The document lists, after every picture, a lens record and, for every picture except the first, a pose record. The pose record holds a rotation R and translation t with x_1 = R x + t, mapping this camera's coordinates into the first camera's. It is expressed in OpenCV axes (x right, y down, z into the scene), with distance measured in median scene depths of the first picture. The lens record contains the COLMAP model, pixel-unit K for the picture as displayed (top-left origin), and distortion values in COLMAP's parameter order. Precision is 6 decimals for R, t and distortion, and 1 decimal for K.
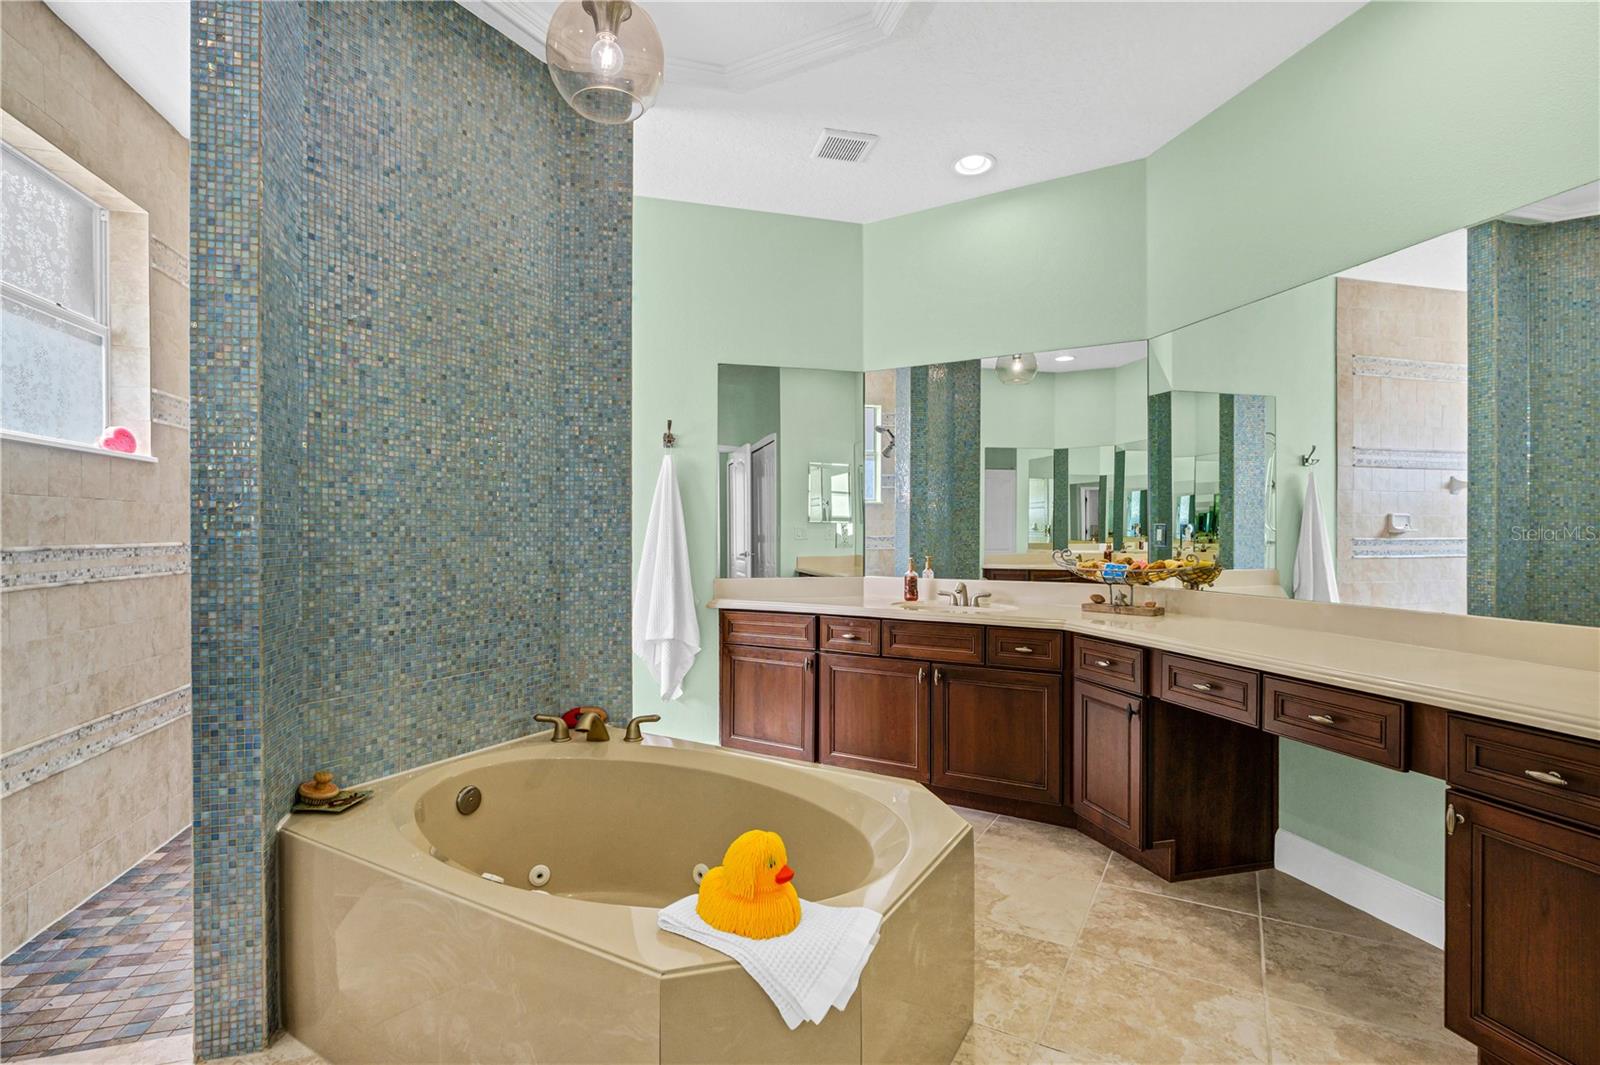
lens RADIAL K [[747.3, 0, 797.6], [0, 747.3, 533.7], [0, 0, 1]] dist [-0.001489, 0.000826]
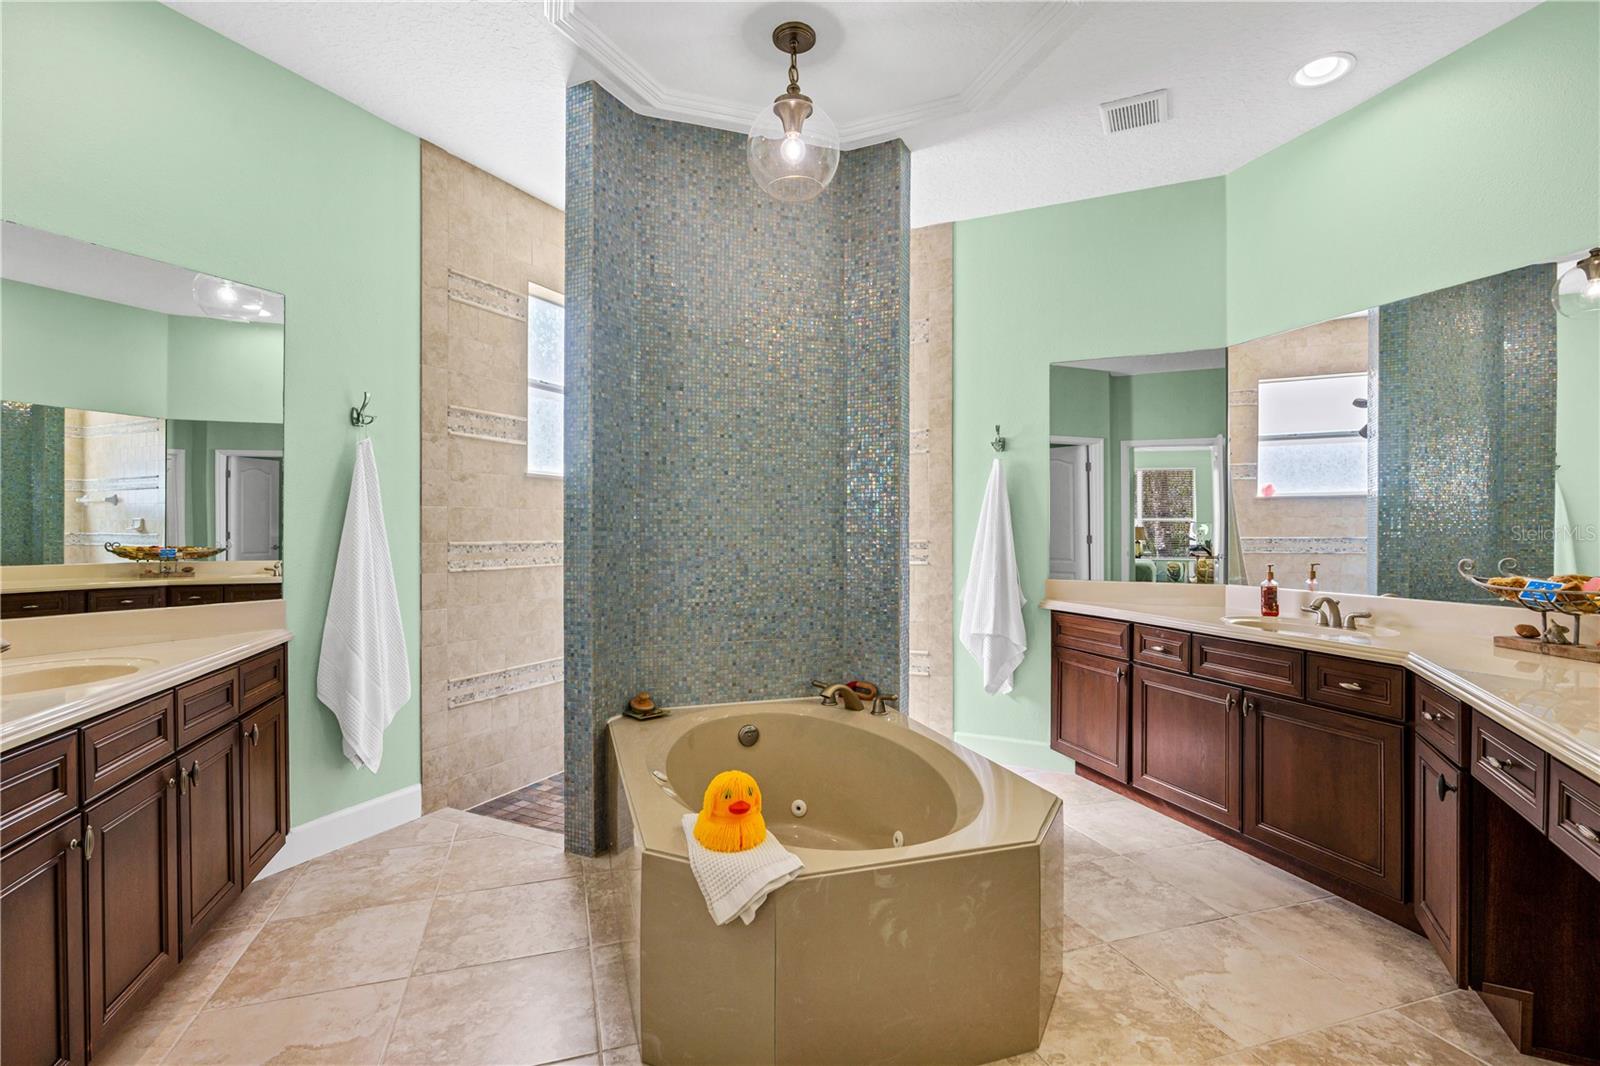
lens RADIAL K [[743.9, 0, 814.1], [0, 743.9, 529.8], [0, 0, 1]] dist [-0.004019, 0.000743]
pose [[0.757614, -0.000008, -0.652703, 0.505440], [-0.002771, 0.999991, -0.003228, -0.002899], [0.652697, 0.004255, 0.757607, 0.078425]]
